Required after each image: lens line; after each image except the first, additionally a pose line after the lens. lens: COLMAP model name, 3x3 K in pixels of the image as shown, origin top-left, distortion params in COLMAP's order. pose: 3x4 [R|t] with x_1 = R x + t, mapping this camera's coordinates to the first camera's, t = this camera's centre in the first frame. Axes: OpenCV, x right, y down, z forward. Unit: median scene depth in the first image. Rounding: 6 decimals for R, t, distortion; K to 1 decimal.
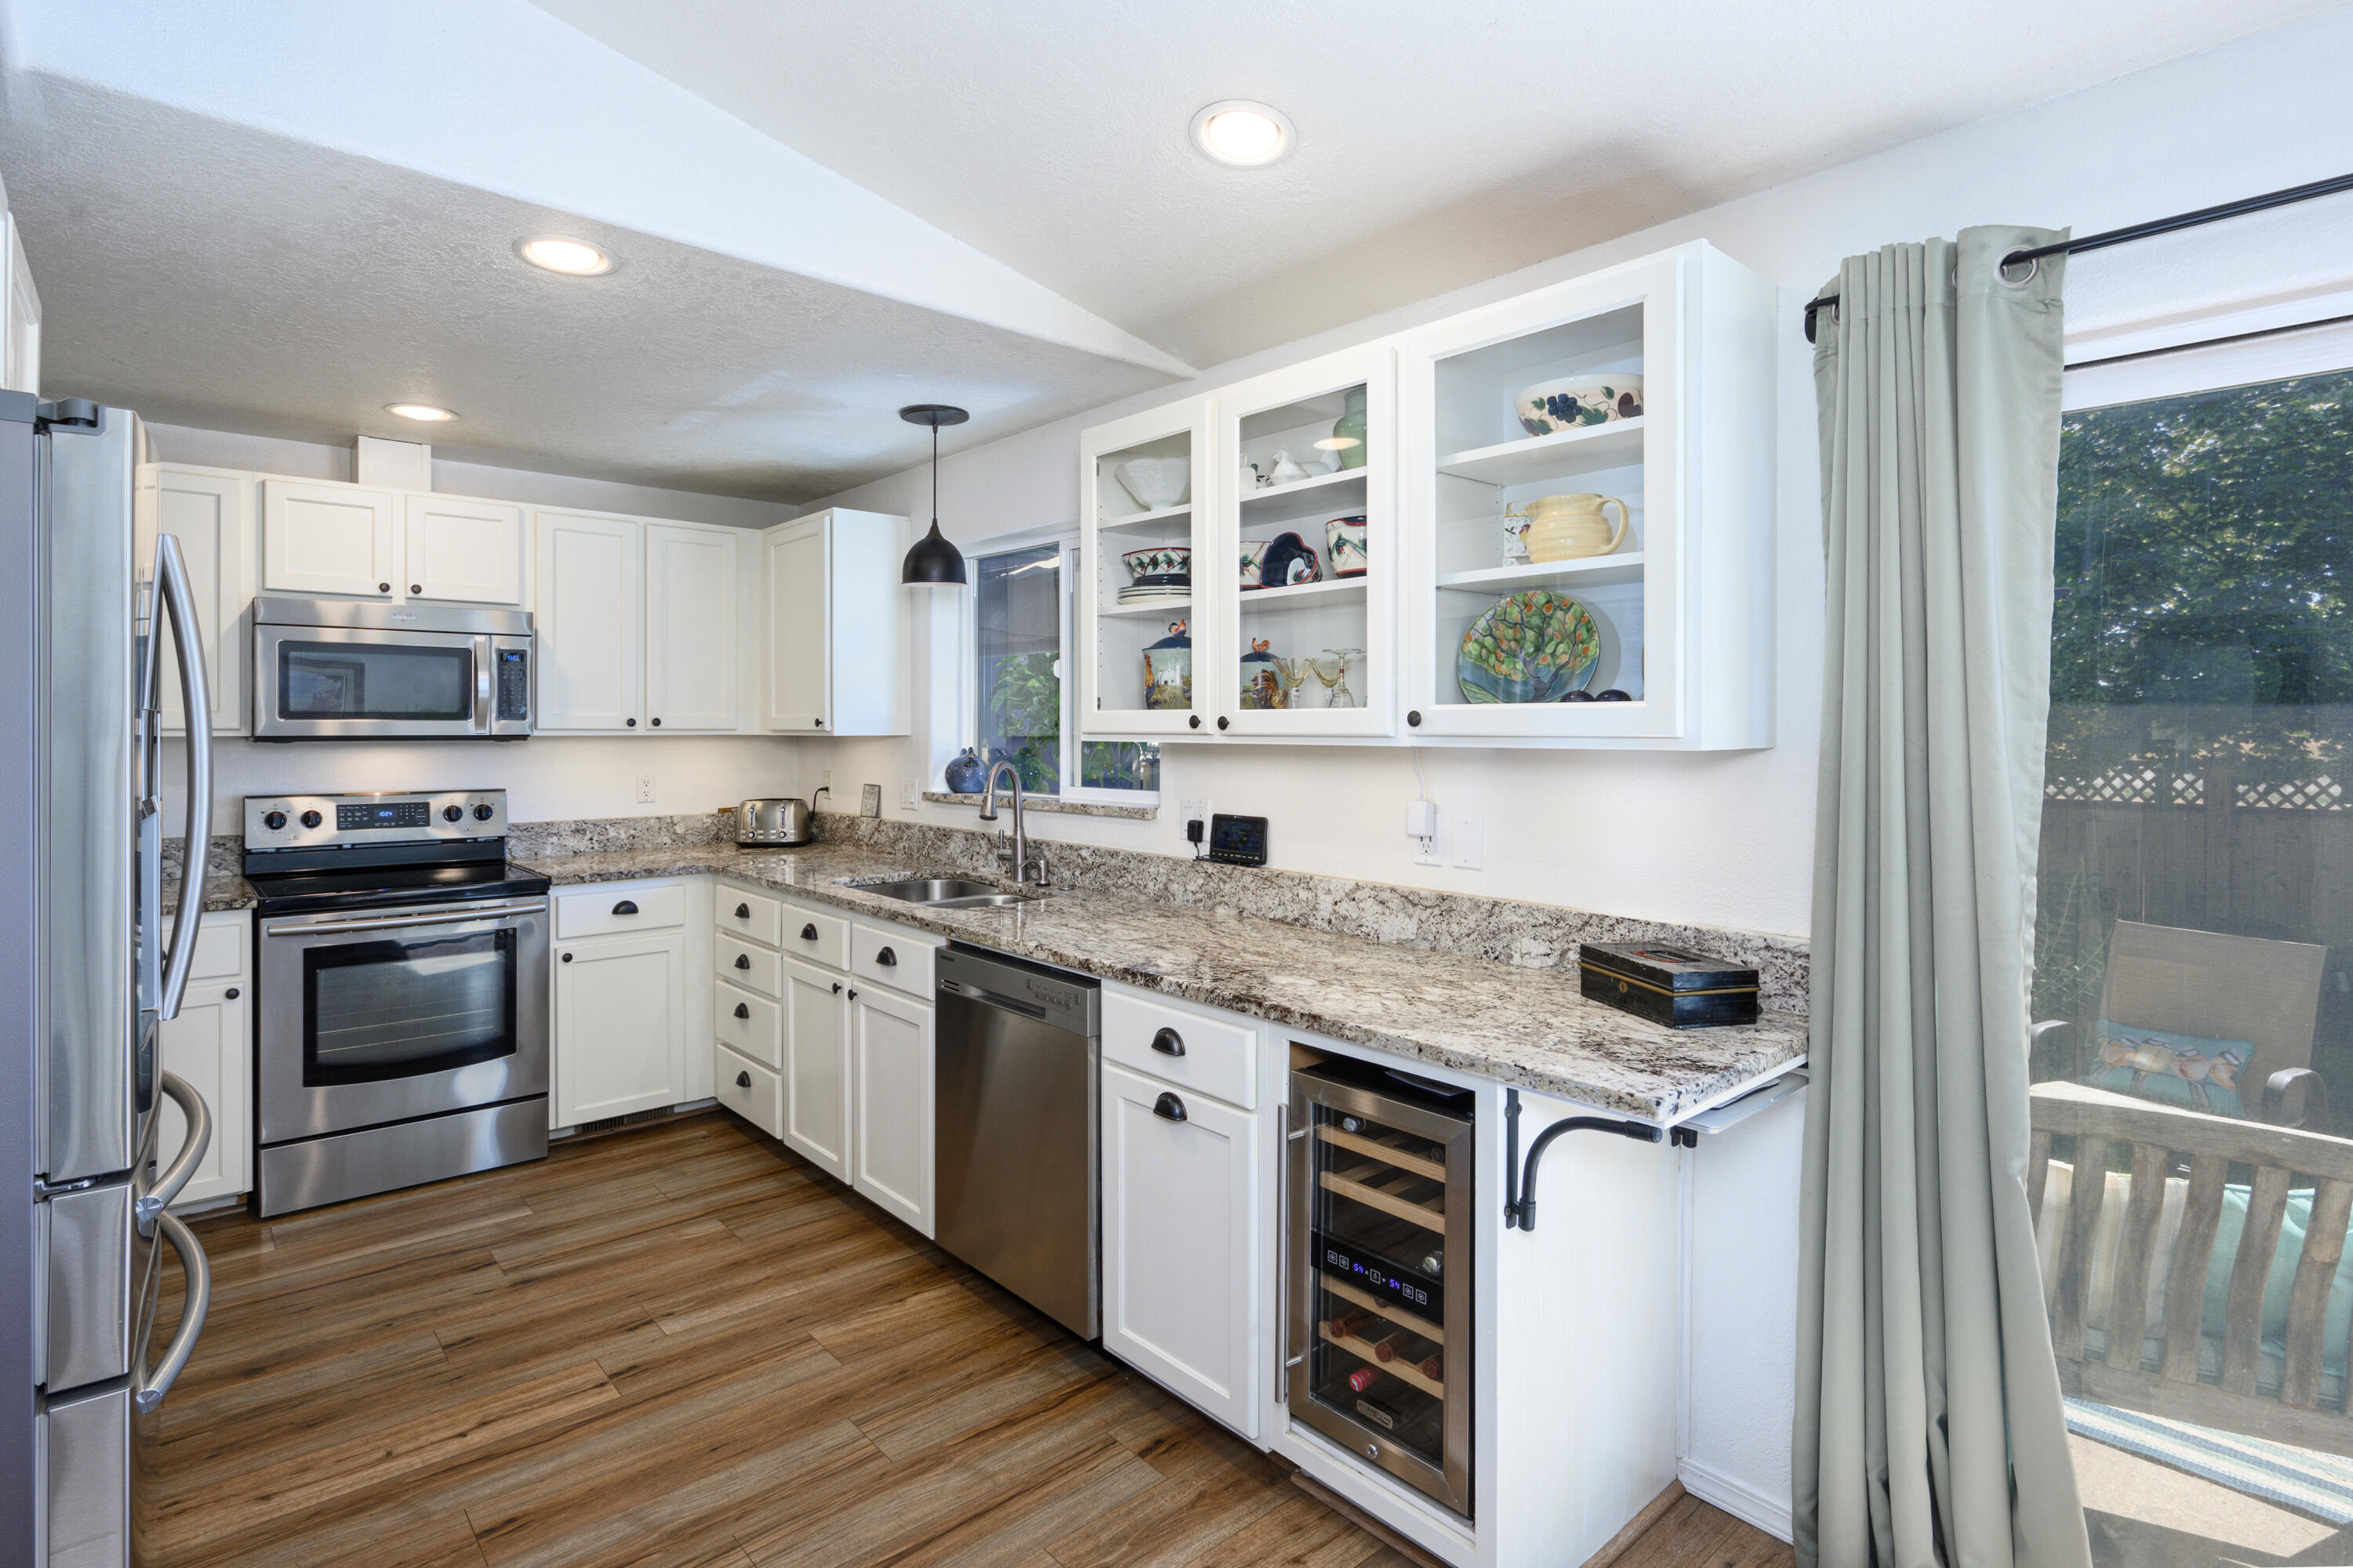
lens RADIAL K [[1181.6, 0, 1053.2], [0, 1181.6, 730.0], [0, 0, 1]] dist [0.000438, 0.000266]
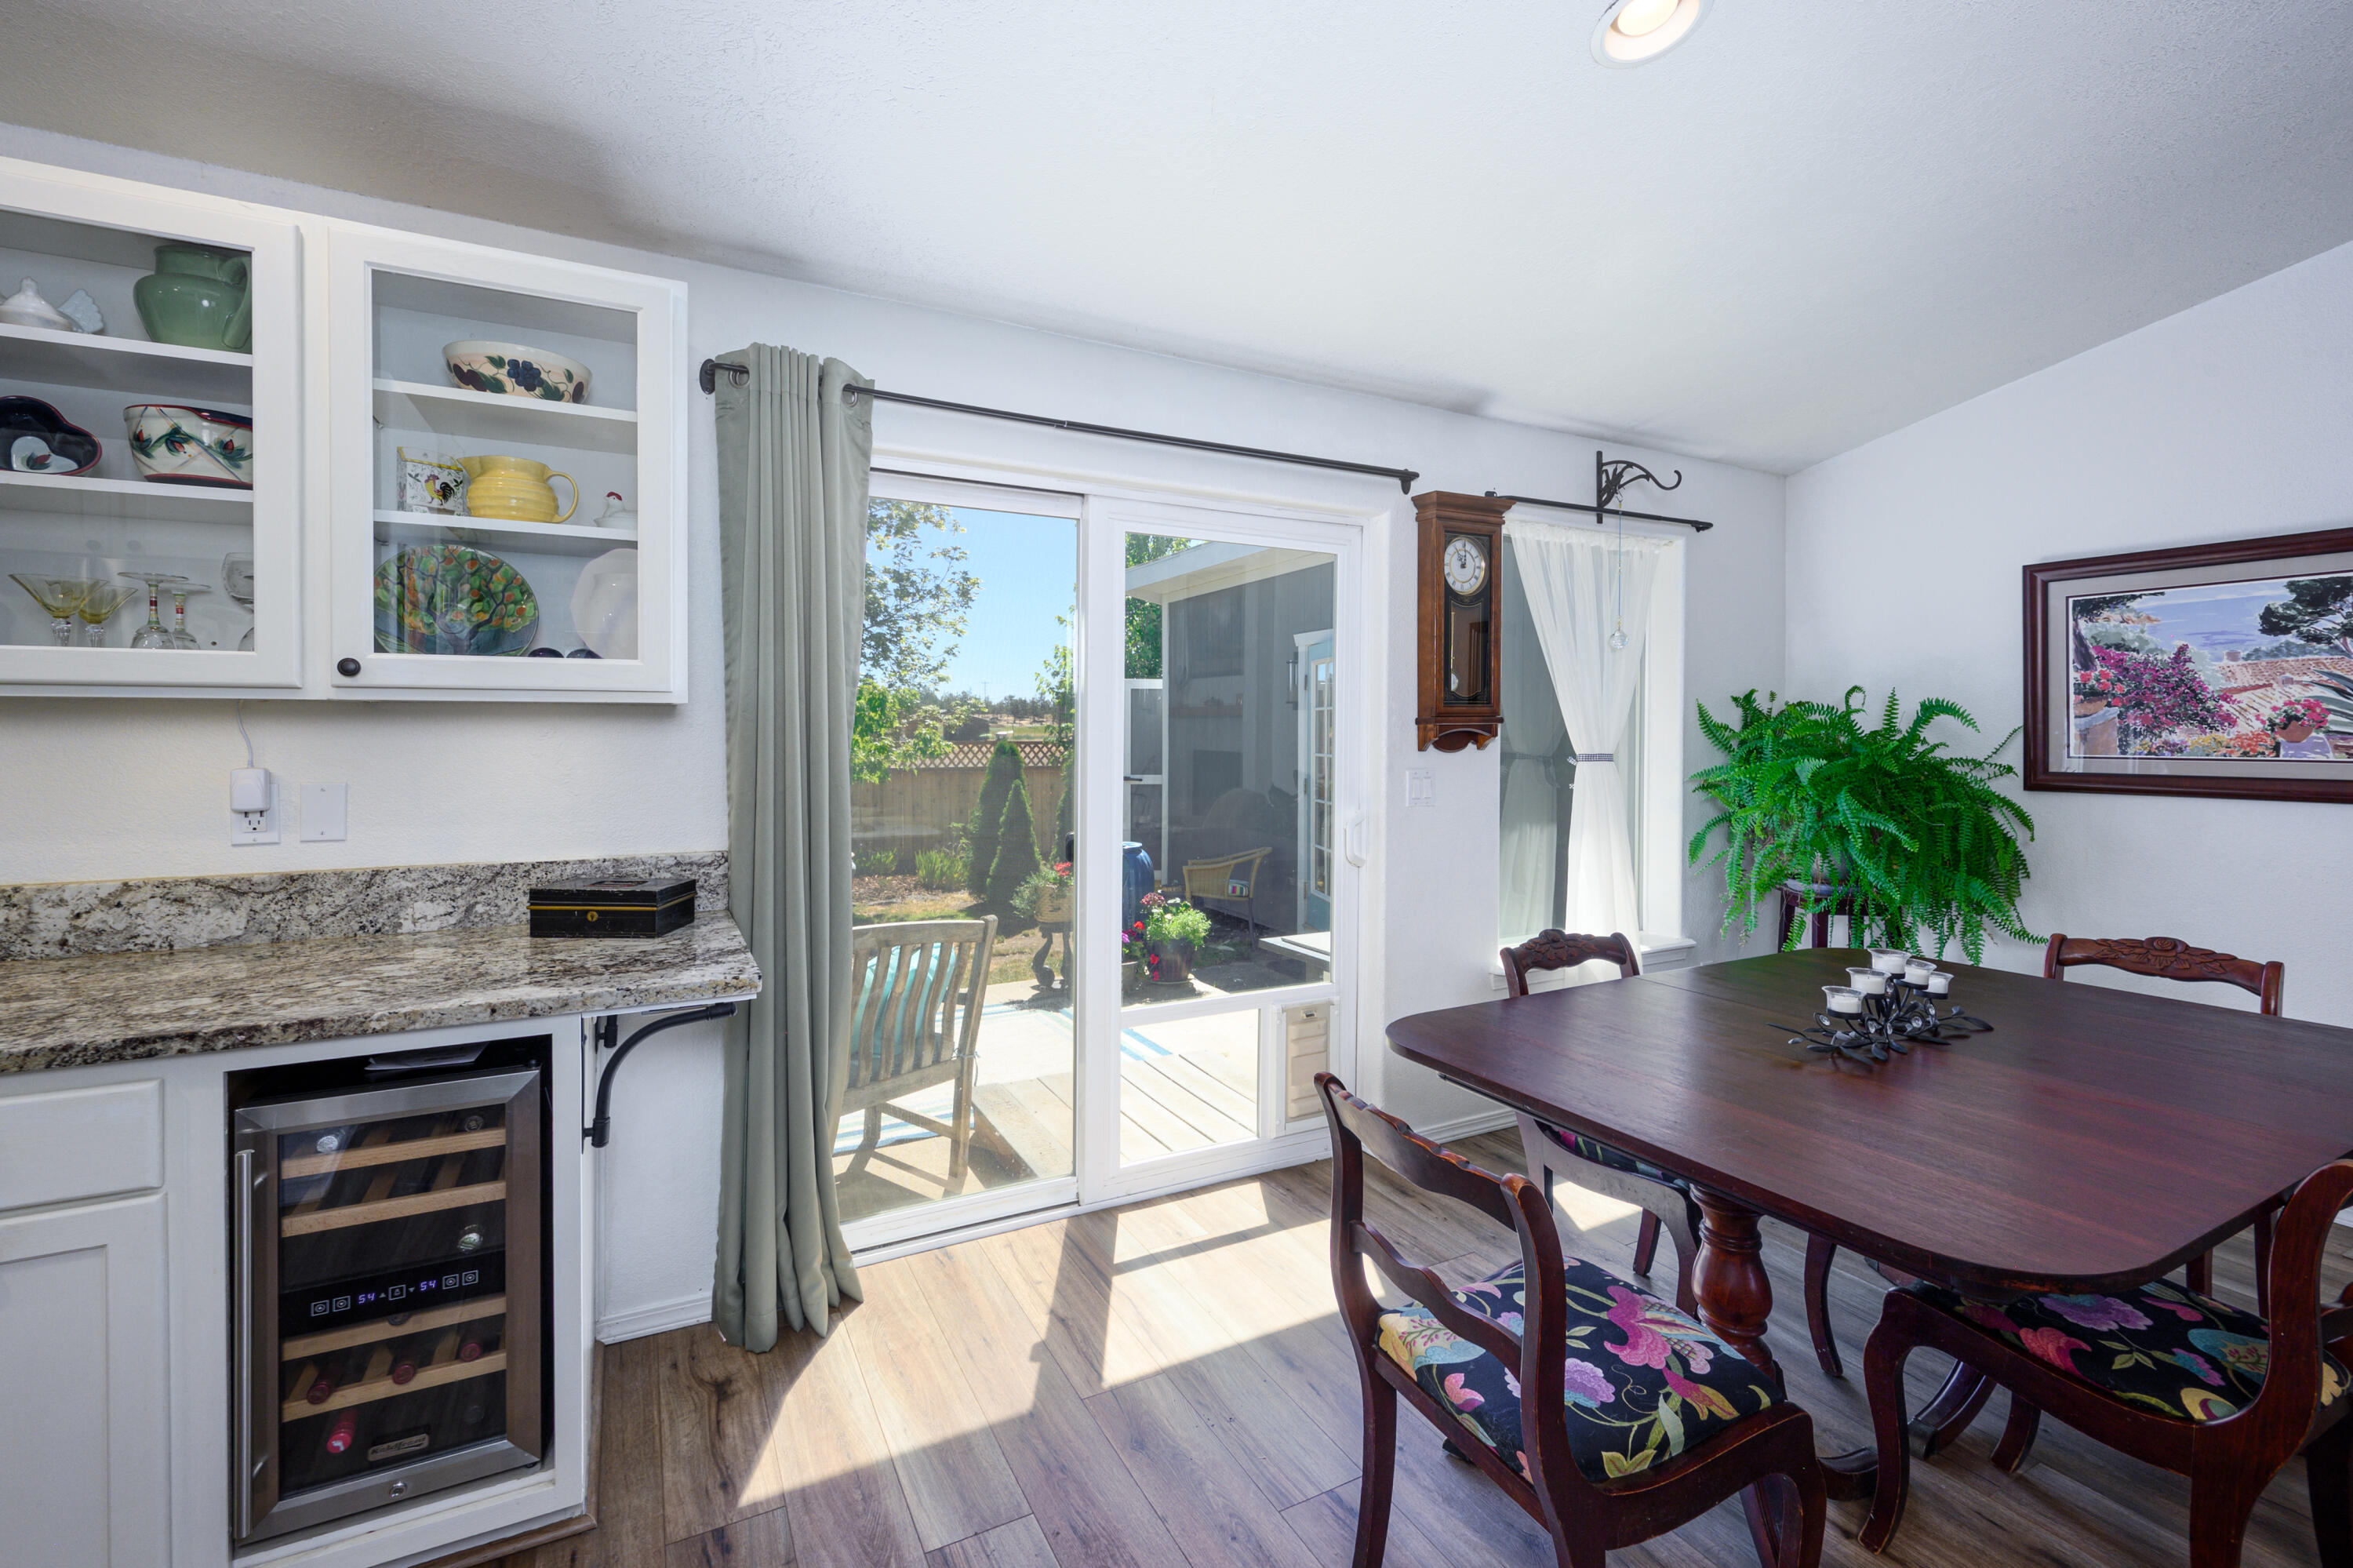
lens RADIAL K [[996.2, 0, 1183.2], [0, 996.2, 737.2], [0, 0, 1]] dist [-0.000212, 0.000398]
pose [[0.184925, -0.012360, 0.982675, -0.307455], [0.000596, 0.999922, 0.012465, 0.033582], [-0.982752, -0.001720, 0.184918, 0.252584]]
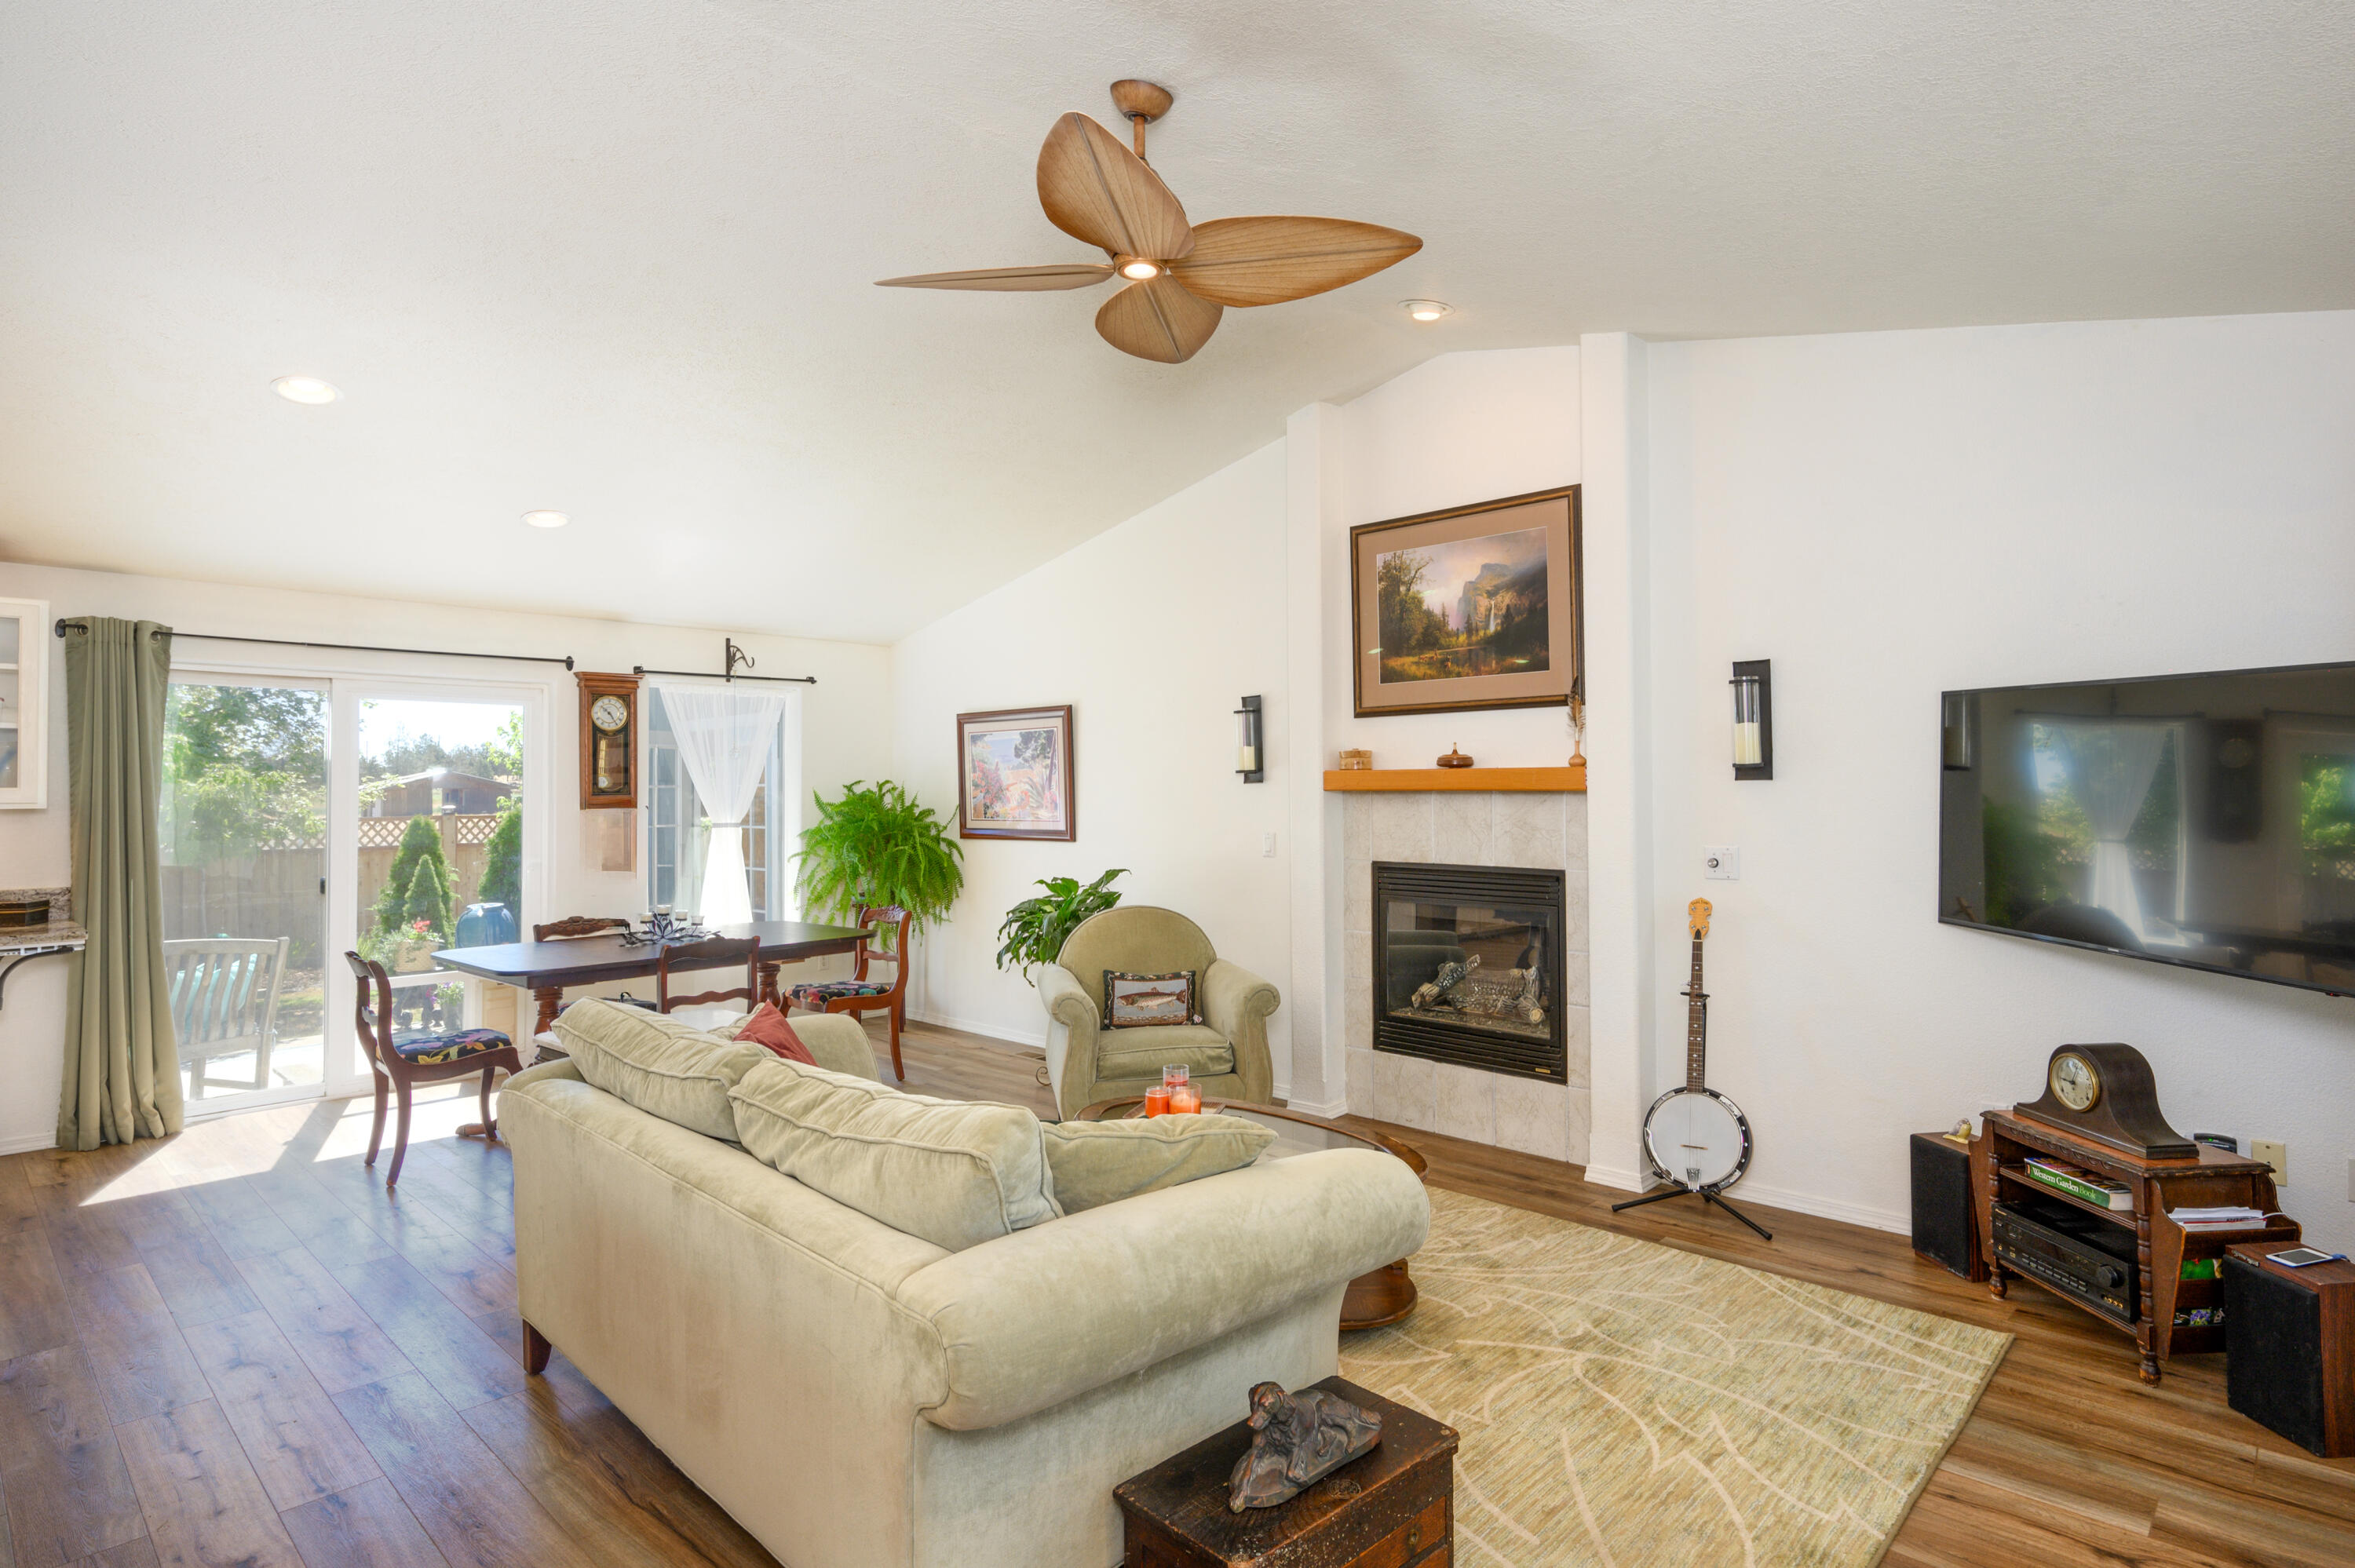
lens RADIAL K [[1213.9, 0, 1188.1], [0, 1213.9, 762.4], [0, 0, 1]] dist [0.001320, 0.000059]
pose [[-0.125391, 0.018059, 0.991943, -1.865602], [0.010268, 0.999804, -0.016904, -0.009116], [-0.992054, 0.008066, -0.125552, -0.856214]]
